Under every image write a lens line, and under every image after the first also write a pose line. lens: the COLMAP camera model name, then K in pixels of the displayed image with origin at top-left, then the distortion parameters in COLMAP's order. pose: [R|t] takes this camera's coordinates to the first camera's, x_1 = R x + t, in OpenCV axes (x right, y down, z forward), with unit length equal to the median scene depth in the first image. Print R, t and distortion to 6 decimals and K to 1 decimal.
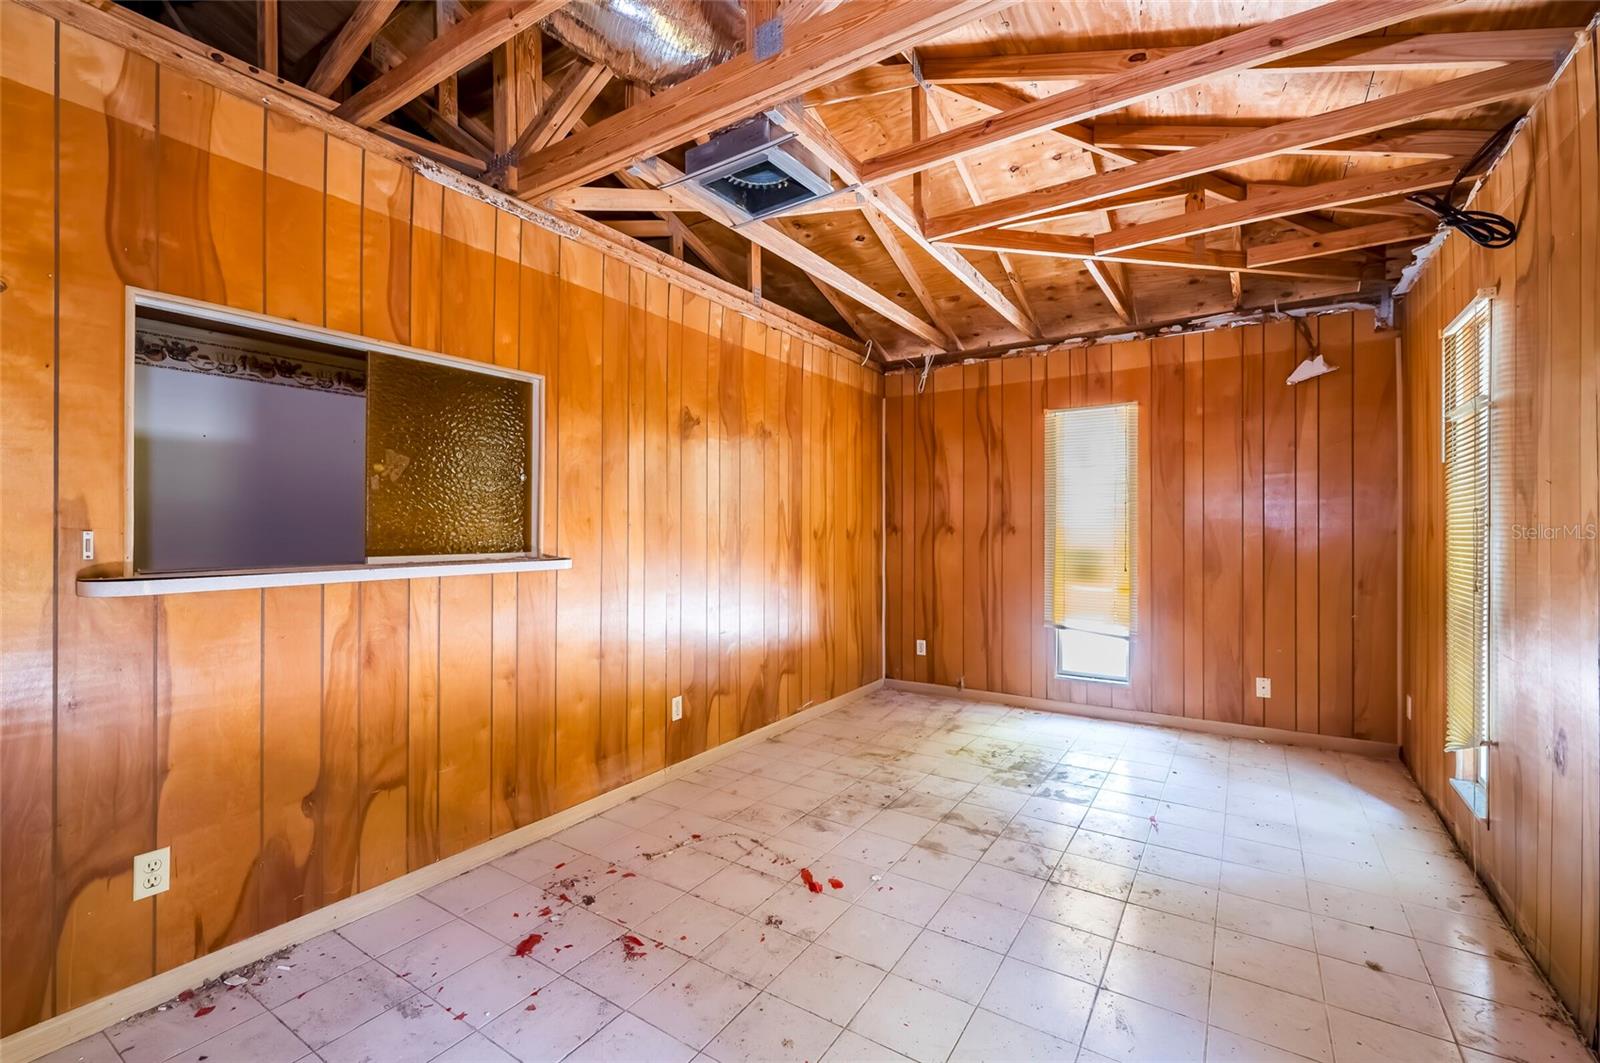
lens RADIAL K [[689.6, 0, 802.5], [0, 689.6, 527.8], [0, 0, 1]] dist [0.005557, -0.001038]
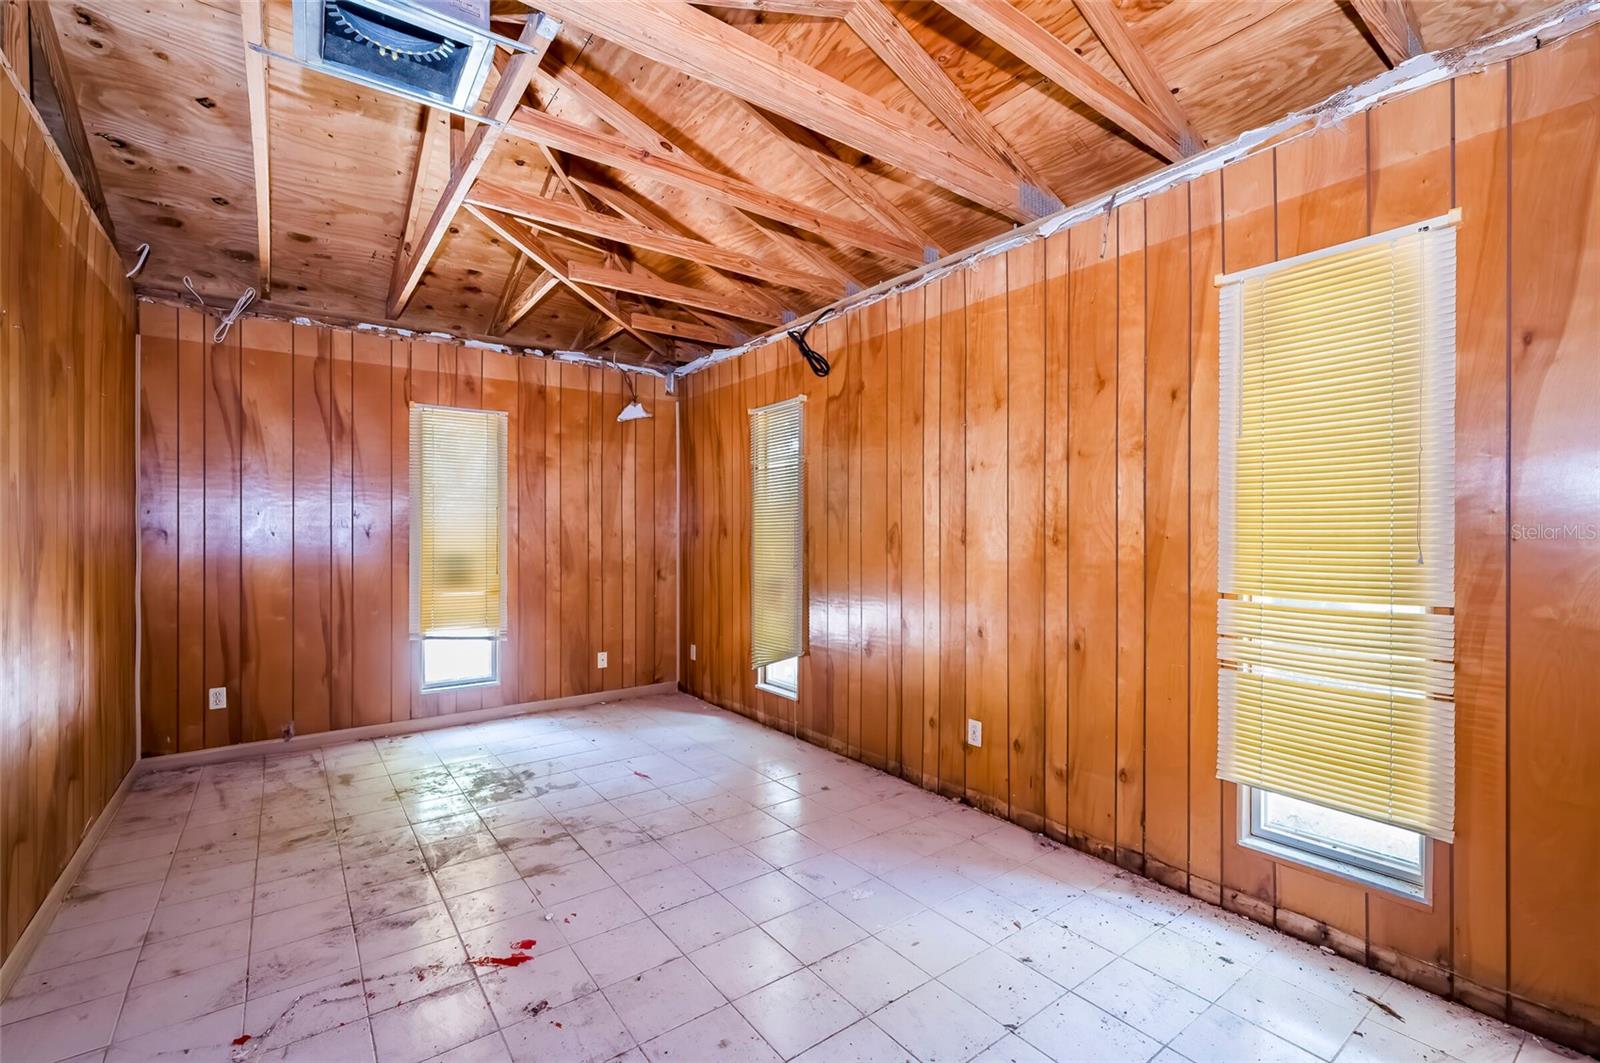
lens RADIAL K [[689.6, 0, 809.5], [0, 689.6, 533.6], [0, 0, 1]] dist [0.005557, -0.001038]
pose [[0.337071, 0.001728, 0.941478, -0.488015], [0.002428, 0.999993, -0.002705, 0.009685], [-0.941476, 0.003197, 0.337065, 0.293580]]
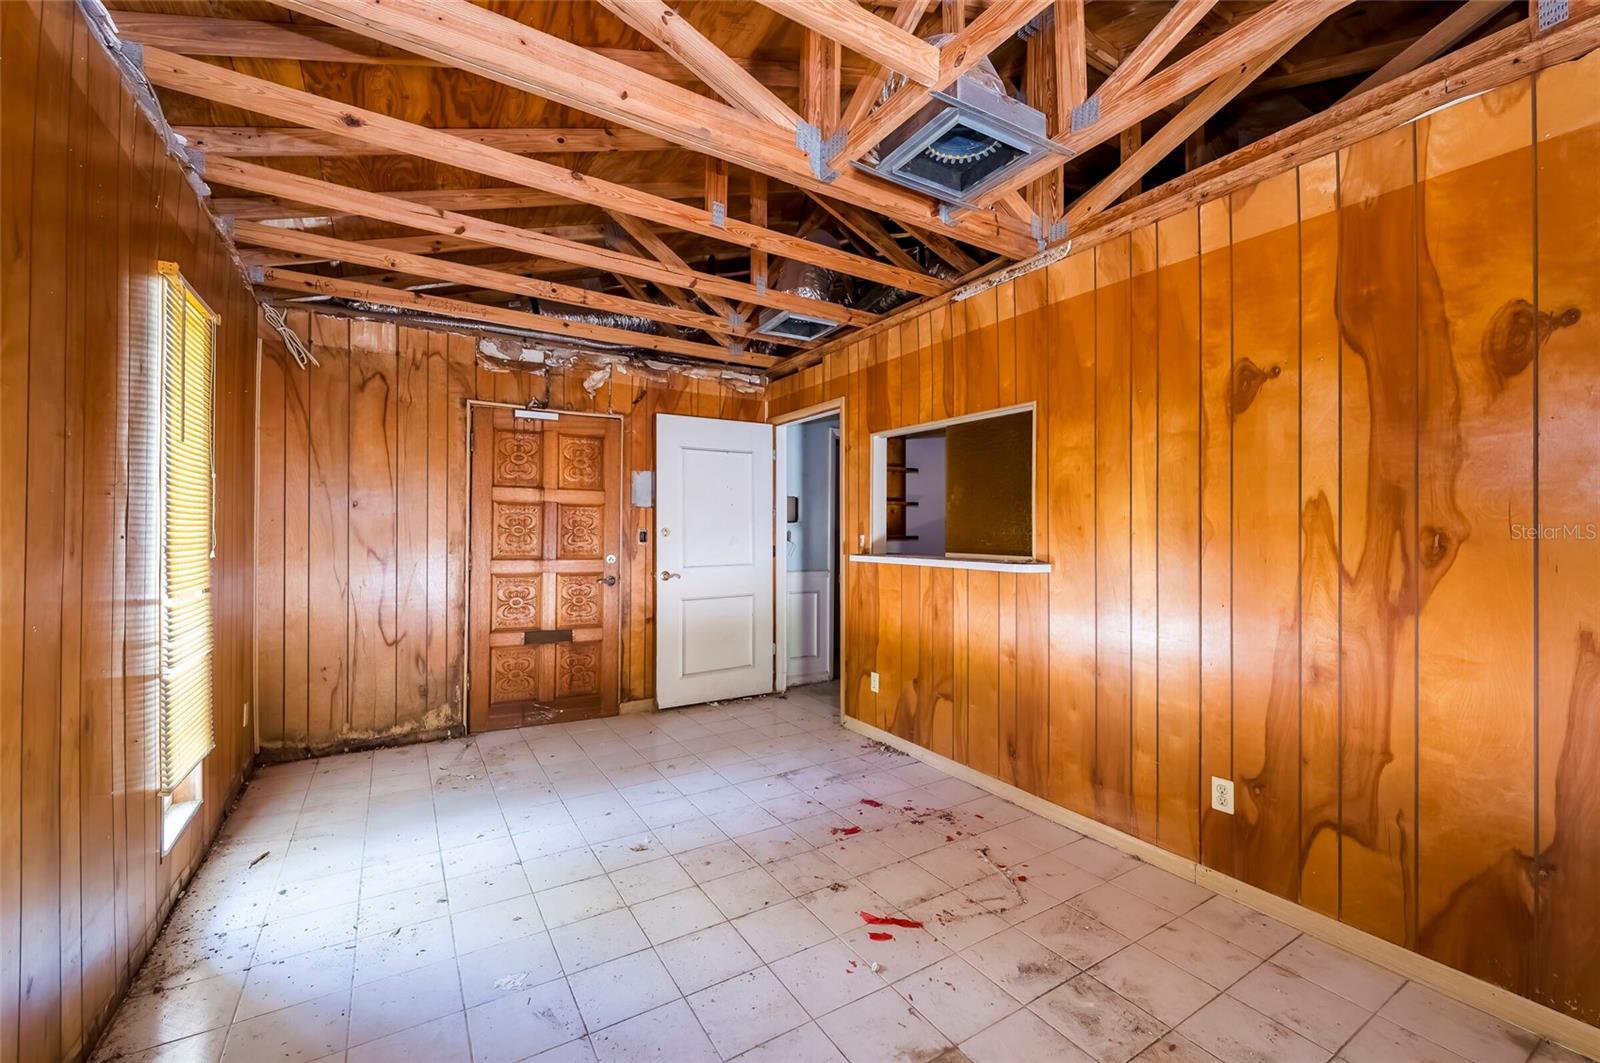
lens RADIAL K [[650.5, 0, 801.6], [0, 650.5, 530.3], [0, 0, 1]] dist [-0.000445, -0.000196]
pose [[-0.427960, -0.007979, -0.903763, 0.651352], [-0.009839, 0.999943, -0.004169, -0.000409], [0.903744, 0.007108, -0.428014, 0.969891]]
